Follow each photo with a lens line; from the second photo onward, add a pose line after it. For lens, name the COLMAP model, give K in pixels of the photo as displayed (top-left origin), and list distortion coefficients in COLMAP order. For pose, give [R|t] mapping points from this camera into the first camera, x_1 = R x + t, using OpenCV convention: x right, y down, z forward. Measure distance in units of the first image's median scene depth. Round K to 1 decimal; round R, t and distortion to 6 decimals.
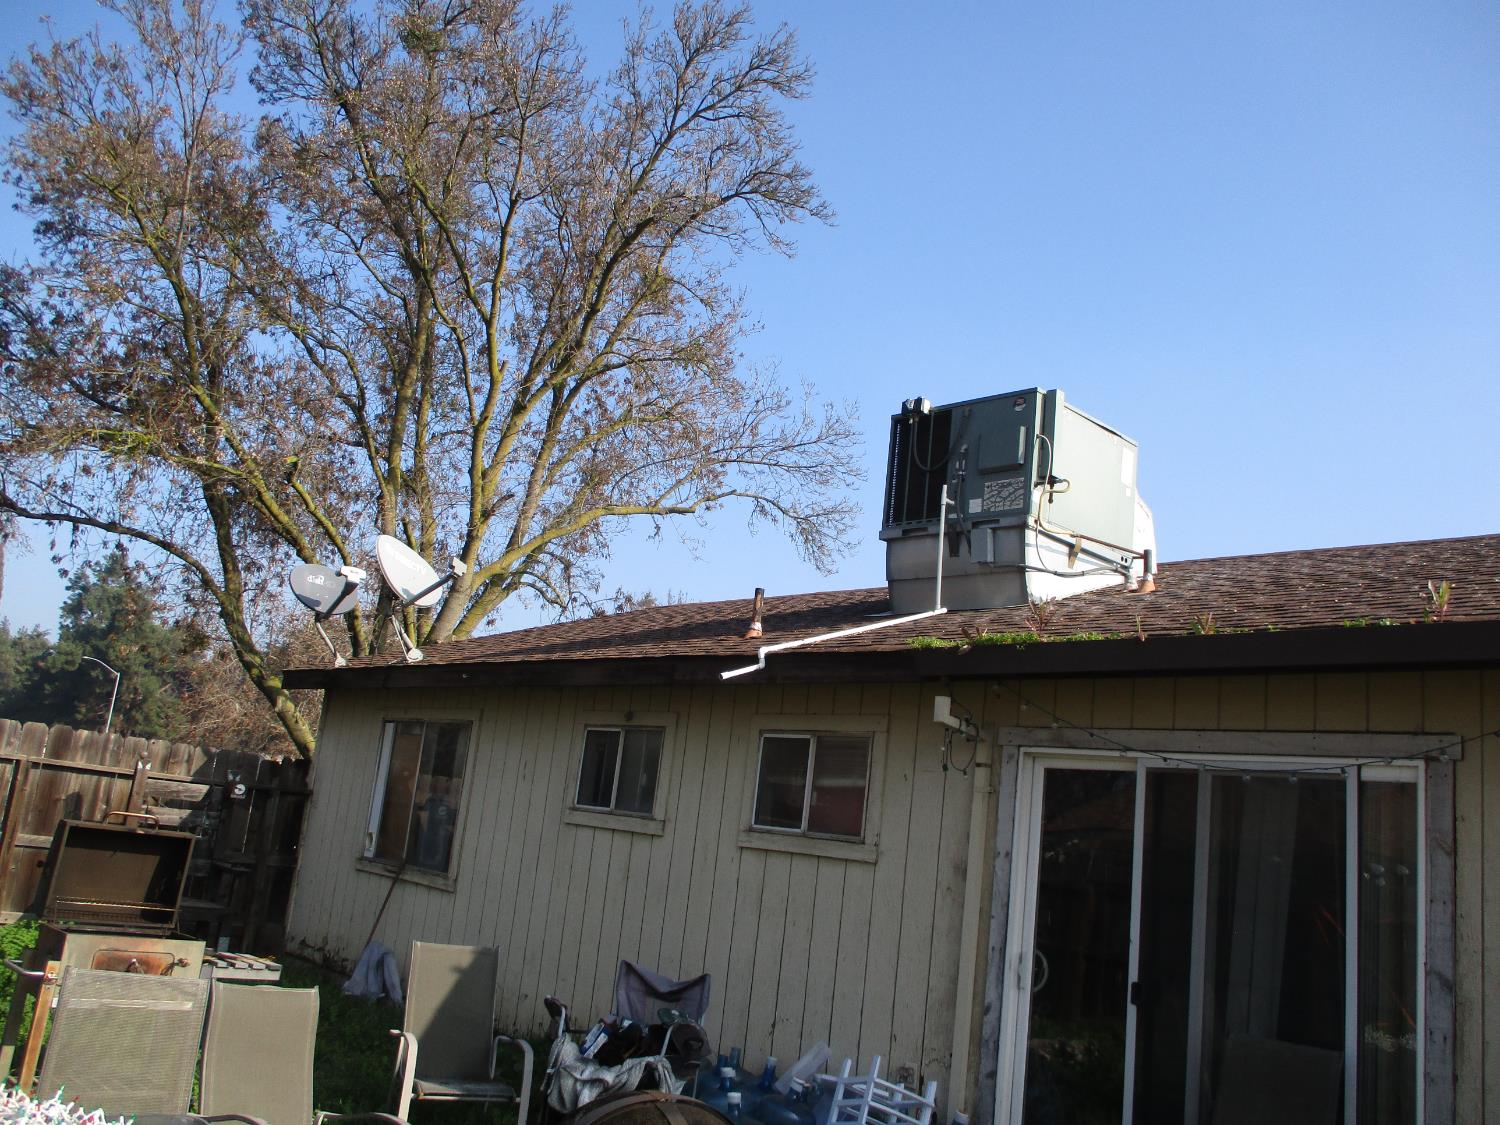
lens RADIAL K [[1240.2, 0, 761.3], [0, 1240.2, 556.9], [0, 0, 1]] dist [-0.040266, 0.019515]
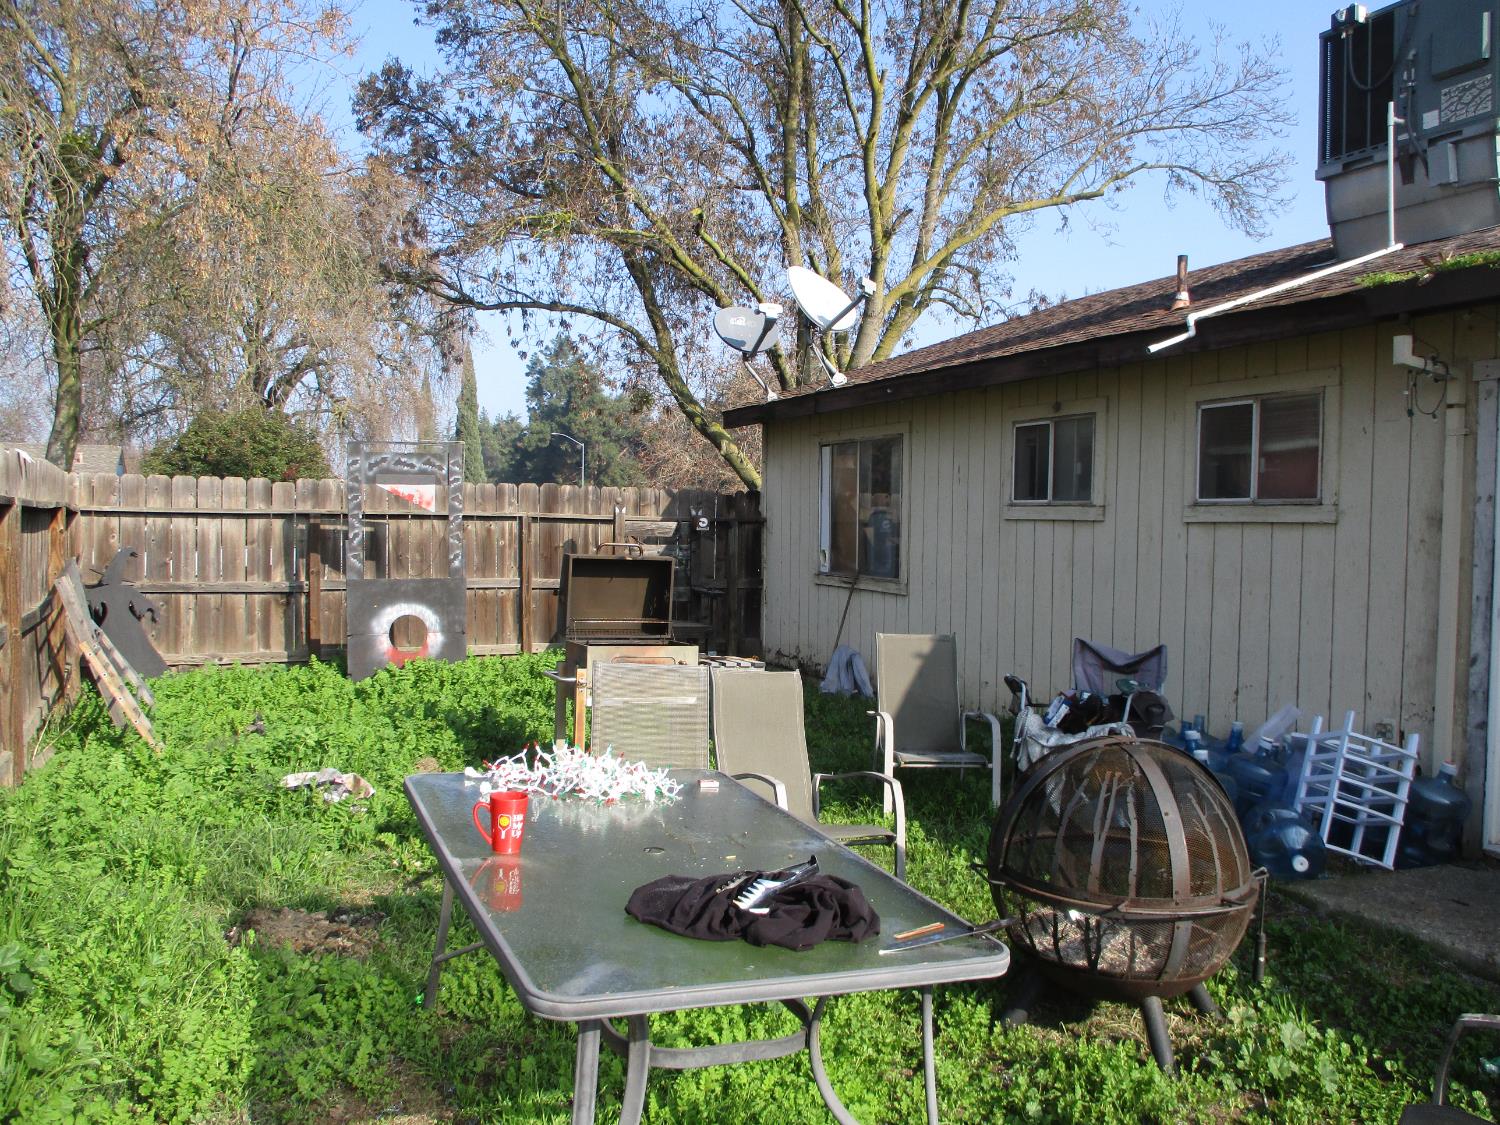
lens RADIAL K [[1242.4, 0, 755.1], [0, 1242.4, 558.1], [0, 0, 1]] dist [-0.037409, 0.002641]
pose [[0.934380, -0.084339, -0.346150, 0.000350], [0.159414, 0.967863, 0.194495, 0.008796], [0.318623, -0.236913, 0.917797, -0.008103]]
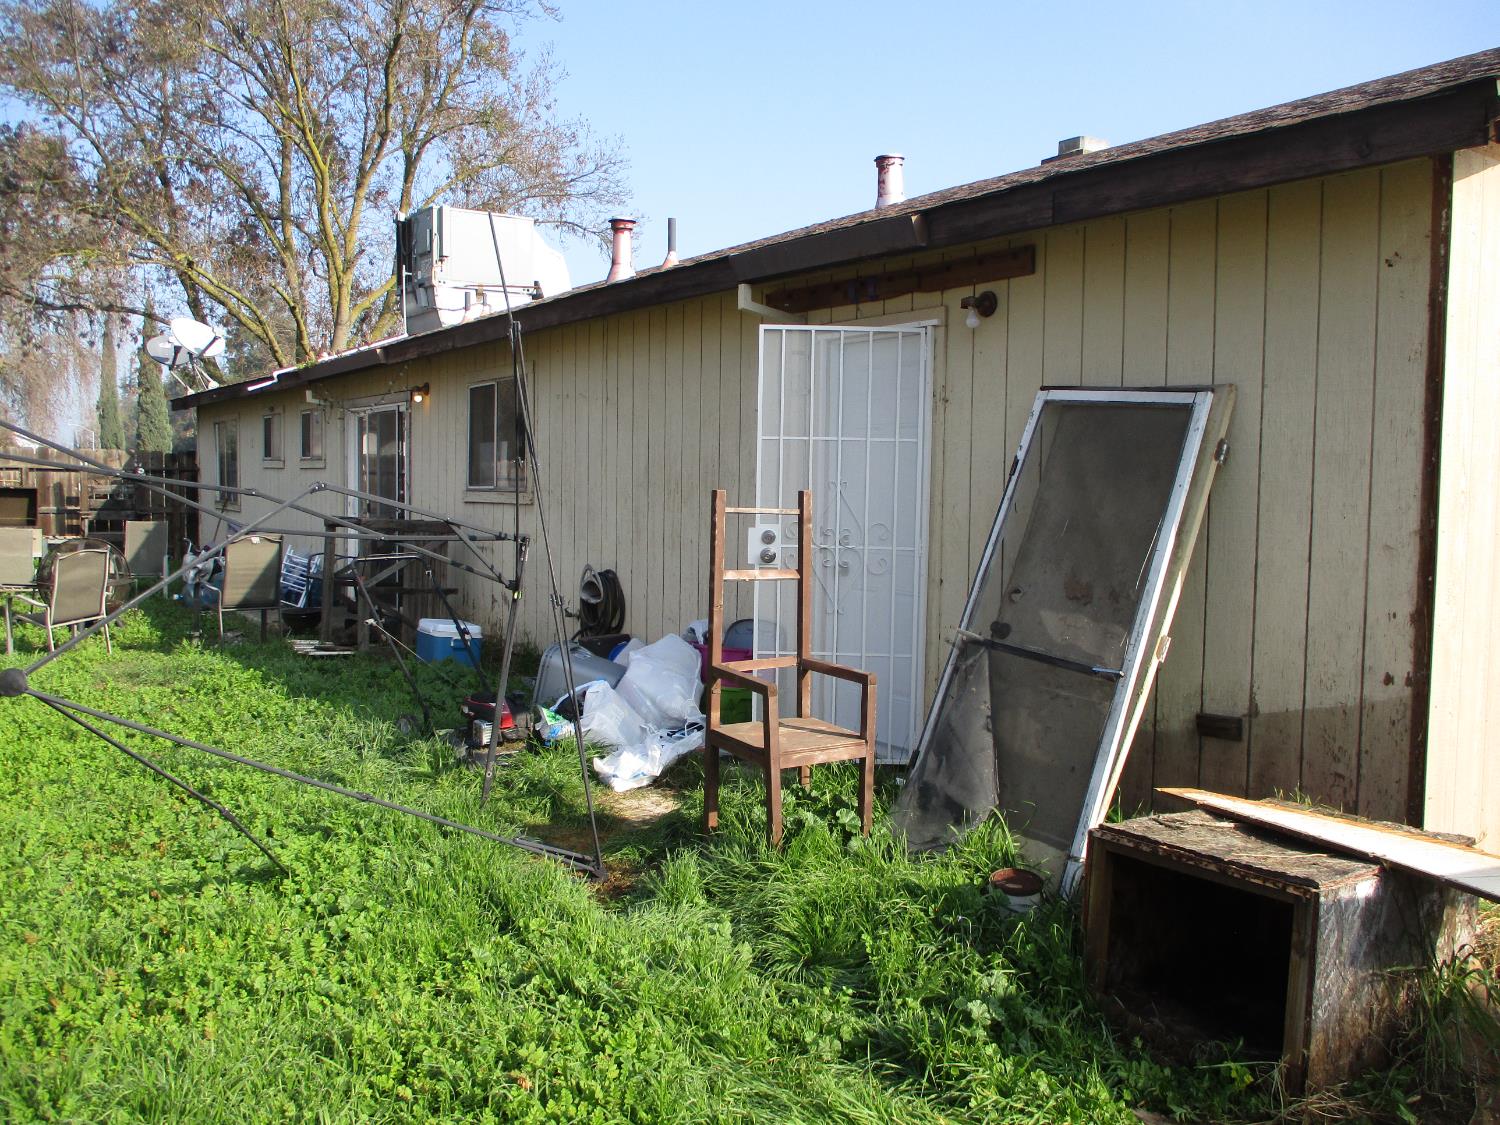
lens RADIAL K [[1240.2, 0, 761.3], [0, 1240.2, 556.9], [0, 0, 1]] dist [-0.040266, 0.019515]
pose [[0.984653, -0.088408, -0.150477, 0.560726], [0.125889, 0.956951, 0.261529, -0.034595], [0.120878, -0.276459, 0.953393, -0.487698]]
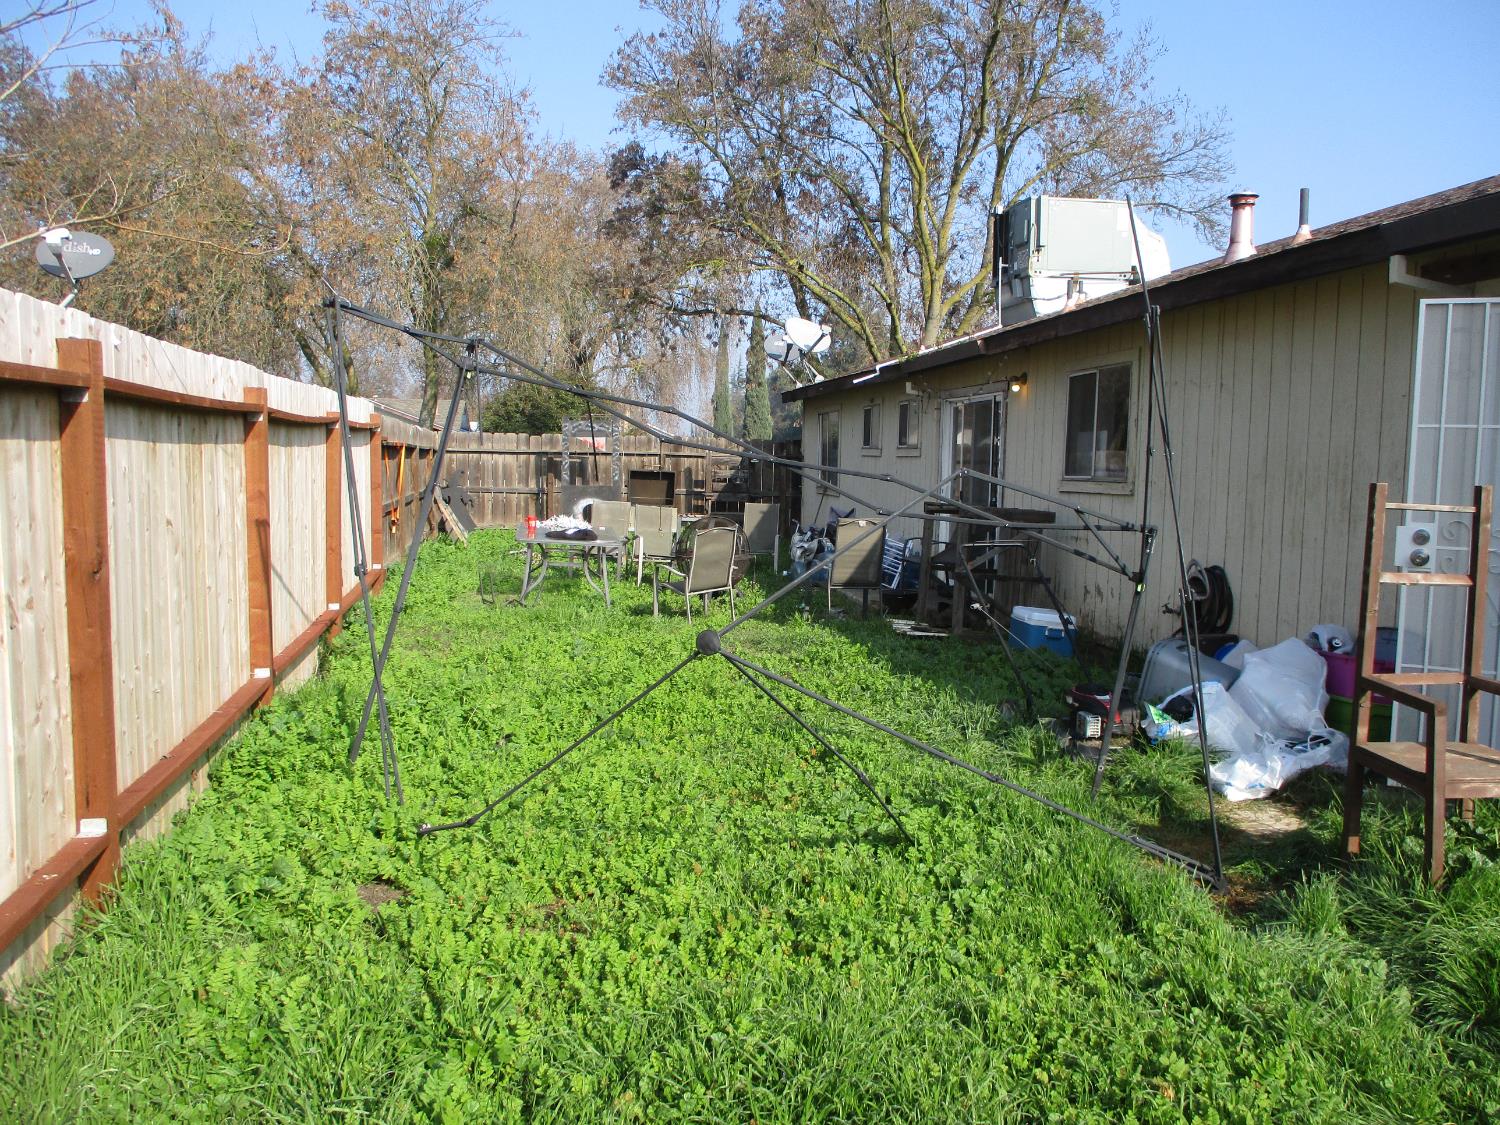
lens RADIAL K [[1240.2, 0, 761.3], [0, 1240.2, 556.9], [0, 0, 1]] dist [-0.040266, 0.019515]
pose [[0.823200, -0.048102, -0.565710, 0.545997], [0.191136, 0.961722, 0.196360, -0.036240], [0.534610, -0.269771, 0.800884, -0.491072]]
